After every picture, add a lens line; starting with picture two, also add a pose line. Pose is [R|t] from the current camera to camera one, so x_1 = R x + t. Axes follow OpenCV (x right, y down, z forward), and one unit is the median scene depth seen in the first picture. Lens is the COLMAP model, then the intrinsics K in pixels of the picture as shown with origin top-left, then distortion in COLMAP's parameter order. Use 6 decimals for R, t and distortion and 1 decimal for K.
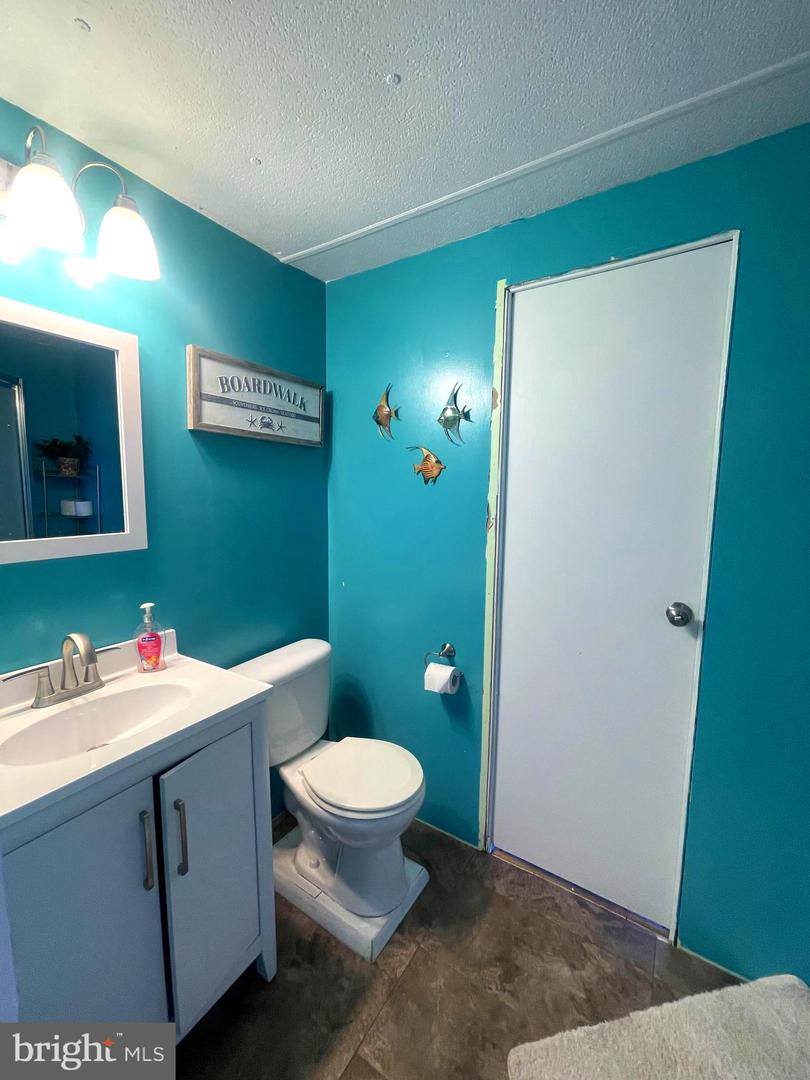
lens RADIAL K [[432.0, 0, 396.7], [0, 432.0, 537.0], [0, 0, 1]] dist [-0.001483, -0.001259]
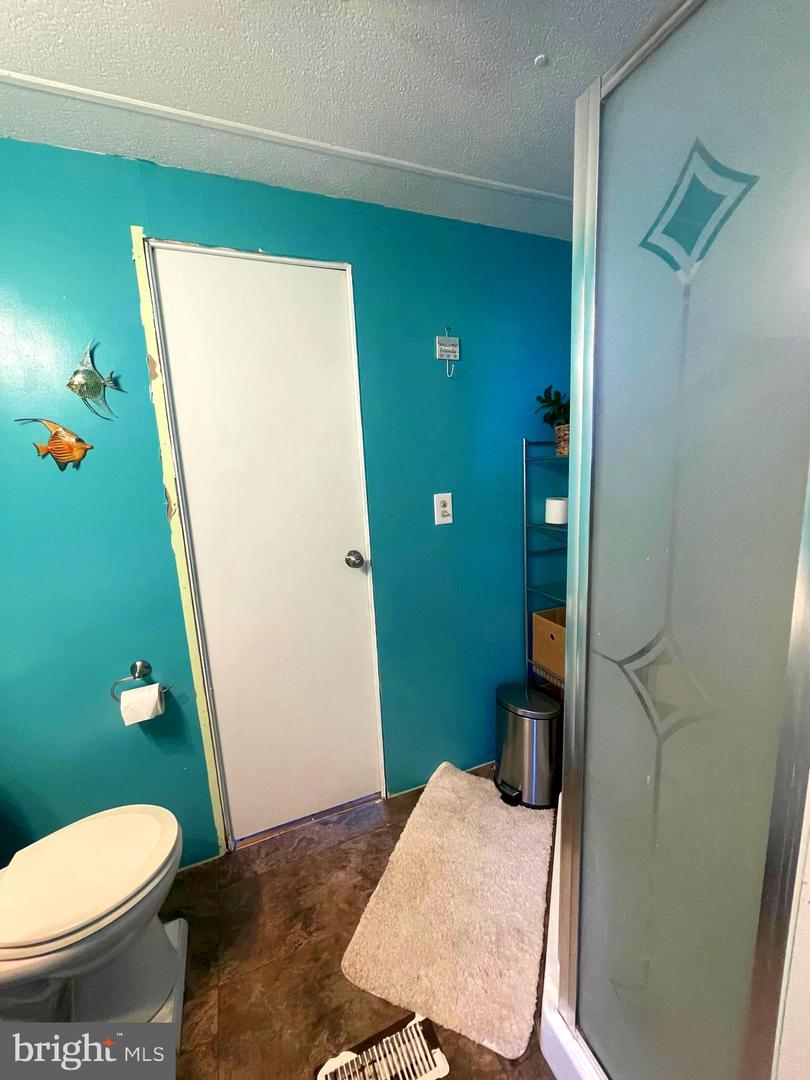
lens RADIAL K [[432.0, 0, 396.8], [0, 432.0, 541.8], [0, 0, 1]] dist [-0.001483, -0.001259]
pose [[0.563108, -0.176108, 0.807401, -0.280223], [0.147729, 0.982743, 0.111322, 0.001768], [-0.813072, 0.056591, 0.579406, 0.125324]]
